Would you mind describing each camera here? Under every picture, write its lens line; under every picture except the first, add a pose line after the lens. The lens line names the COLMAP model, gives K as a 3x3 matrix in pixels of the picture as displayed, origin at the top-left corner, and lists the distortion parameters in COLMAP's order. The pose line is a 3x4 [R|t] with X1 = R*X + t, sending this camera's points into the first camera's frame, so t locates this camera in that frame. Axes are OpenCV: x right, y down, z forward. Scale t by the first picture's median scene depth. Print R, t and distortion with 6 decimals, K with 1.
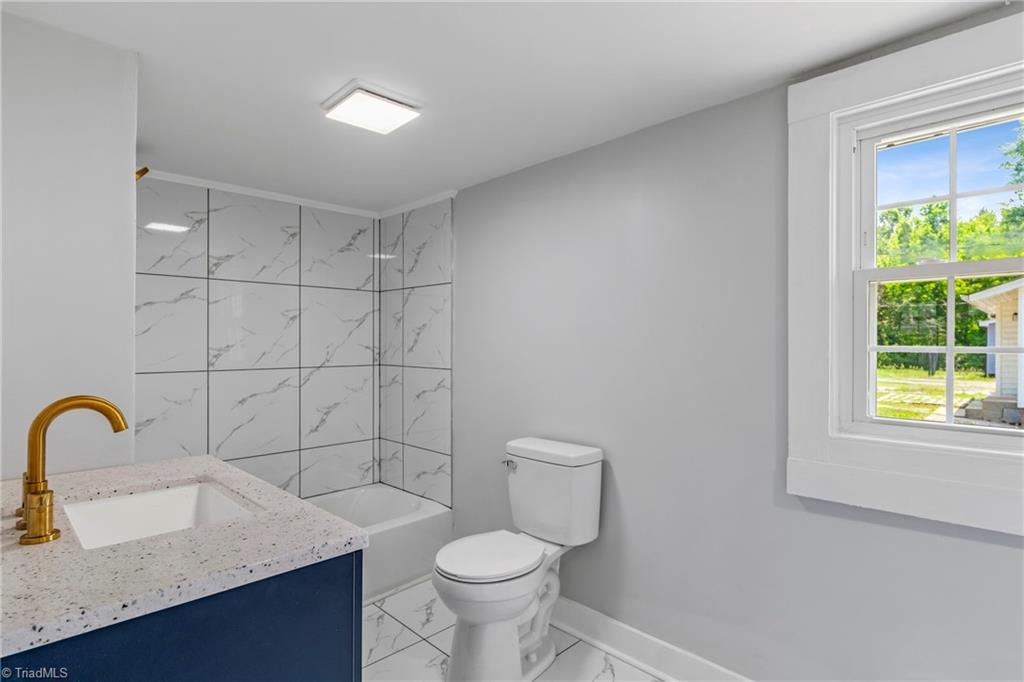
lens RADIAL K [[525.6, 0, 512.9], [0, 525.6, 343.3], [0, 0, 1]] dist [-0.004340, -0.000390]
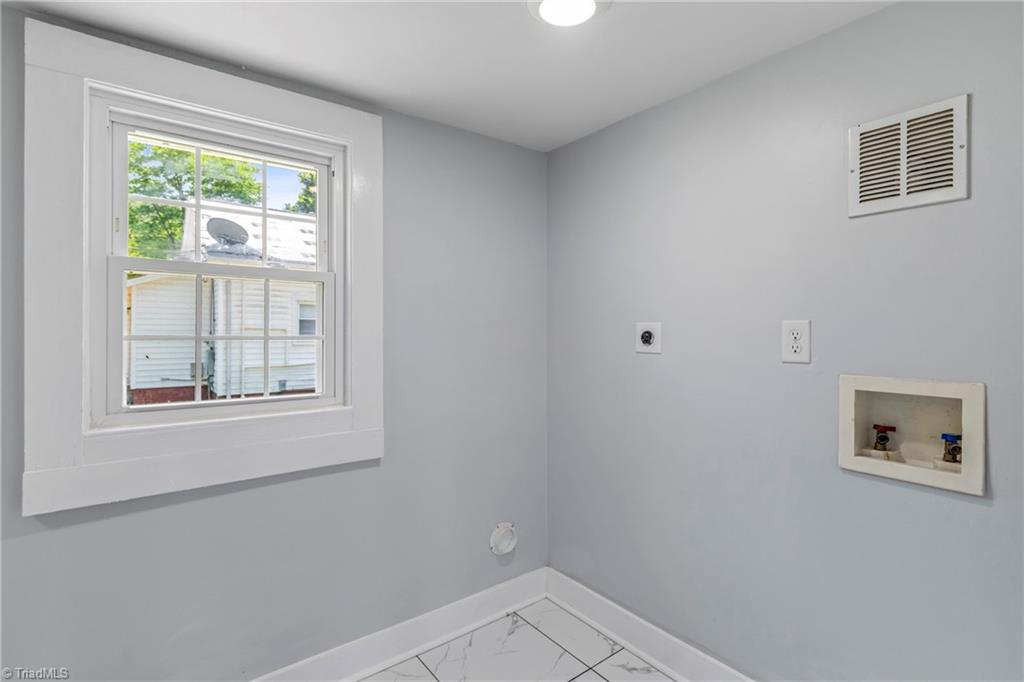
lens RADIAL K [[498.4, 0, 513.2], [0, 498.4, 333.7], [0, 0, 1]] dist [-0.000871, -0.000559]
pose [[0.122557, -0.001422, 0.992460, -0.156036], [-0.001251, 0.999998, 0.001587, 0.000174], [-0.992461, -0.001437, 0.122555, 0.158256]]
